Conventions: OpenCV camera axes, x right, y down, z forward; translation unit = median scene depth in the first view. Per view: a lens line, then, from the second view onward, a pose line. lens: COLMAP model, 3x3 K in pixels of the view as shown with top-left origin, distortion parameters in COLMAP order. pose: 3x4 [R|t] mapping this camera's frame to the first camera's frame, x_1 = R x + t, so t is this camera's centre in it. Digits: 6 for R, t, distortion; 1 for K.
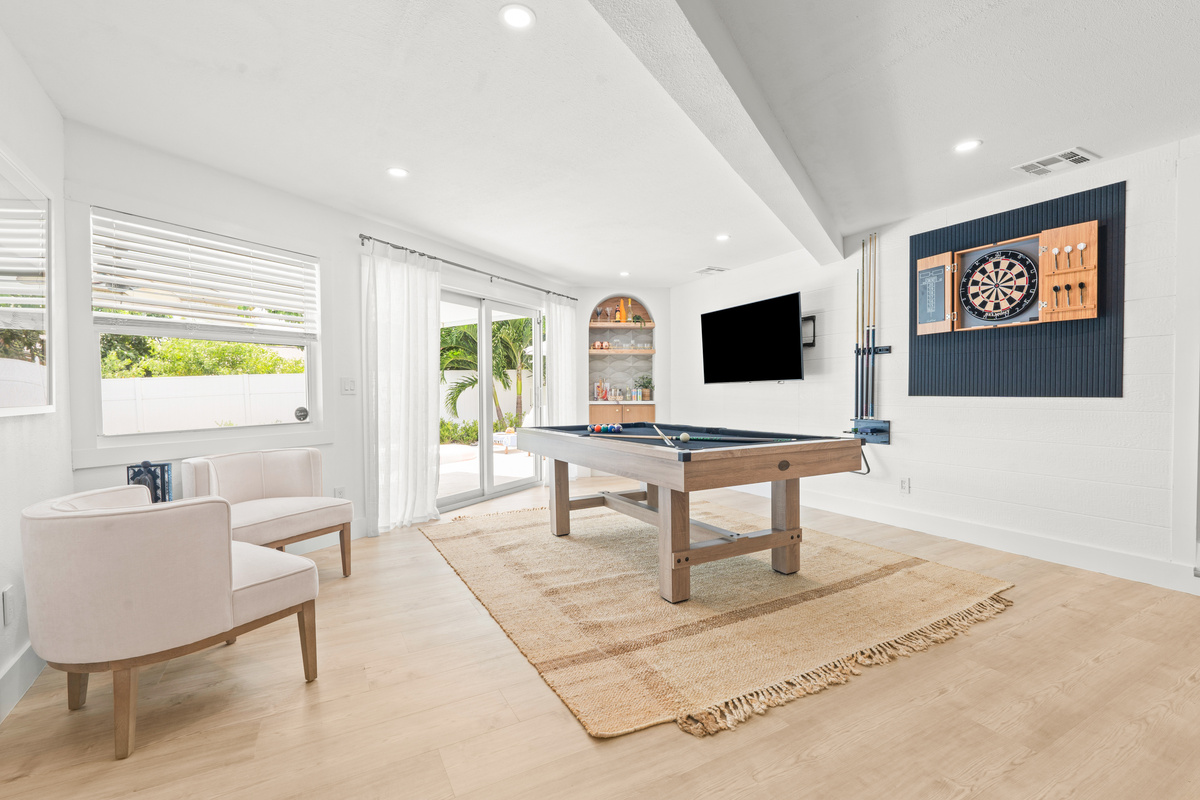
lens RADIAL K [[530.8, 0, 599.9], [0, 530.8, 402.6], [0, 0, 1]] dist [-0.003147, 0.000019]
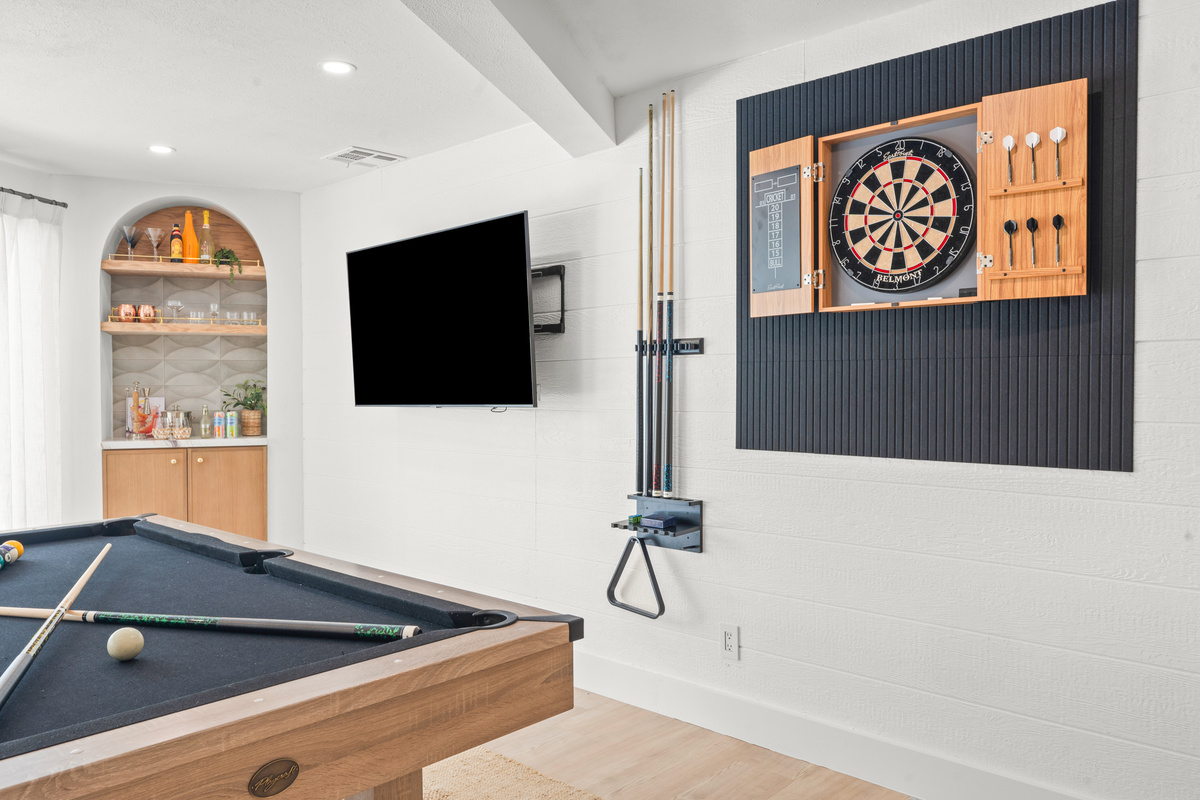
lens RADIAL K [[880.6, 0, 600.6], [0, 880.6, 402.0], [0, 0, 1]] dist [-0.005011, 0.007622]
pose [[0.950780, -0.005779, 0.309814, 0.218618], [0.005870, 0.999983, 0.000638, -0.050451], [-0.309812, 0.001212, 0.950797, 0.290578]]
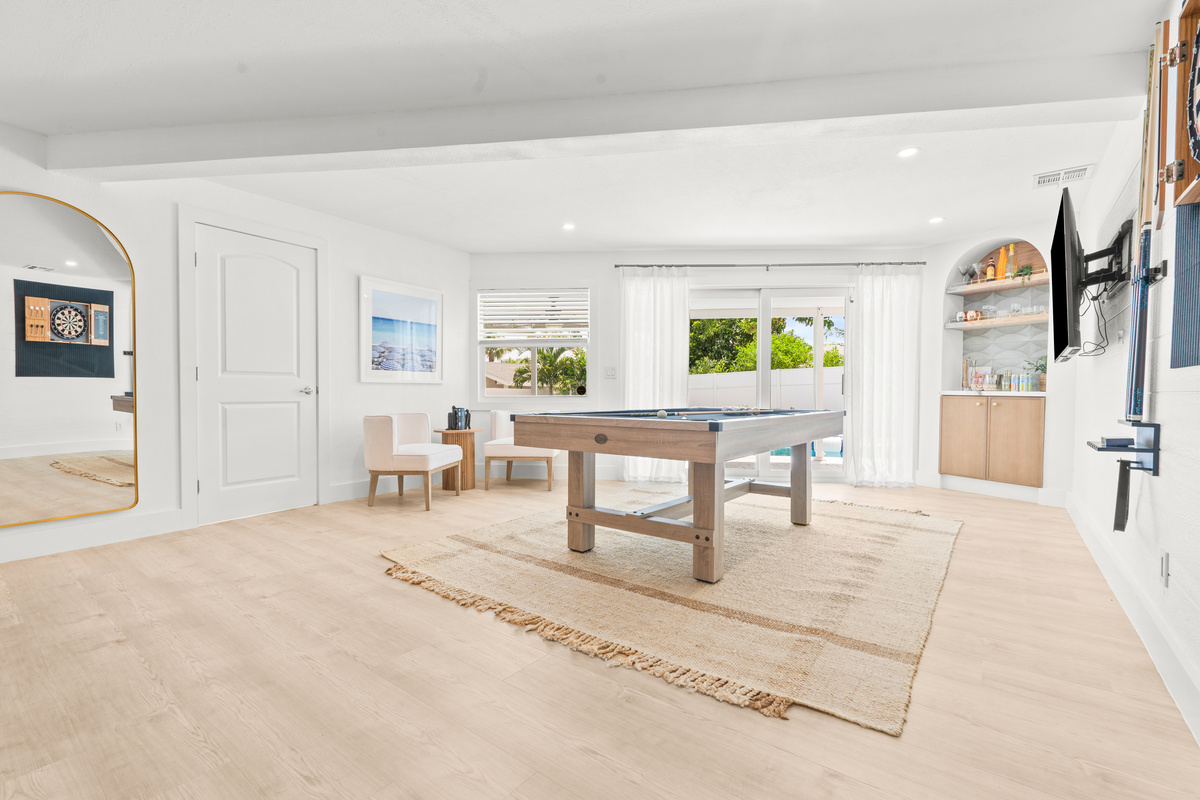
lens RADIAL K [[530.8, 0, 599.8], [0, 530.8, 400.7], [0, 0, 1]] dist [-0.003147, 0.000019]
pose [[0.399144, 0.027133, -0.916487, 0.742853], [-0.027349, 0.999470, 0.017679, 0.017832], [0.916480, 0.018008, 0.399674, 0.356712]]
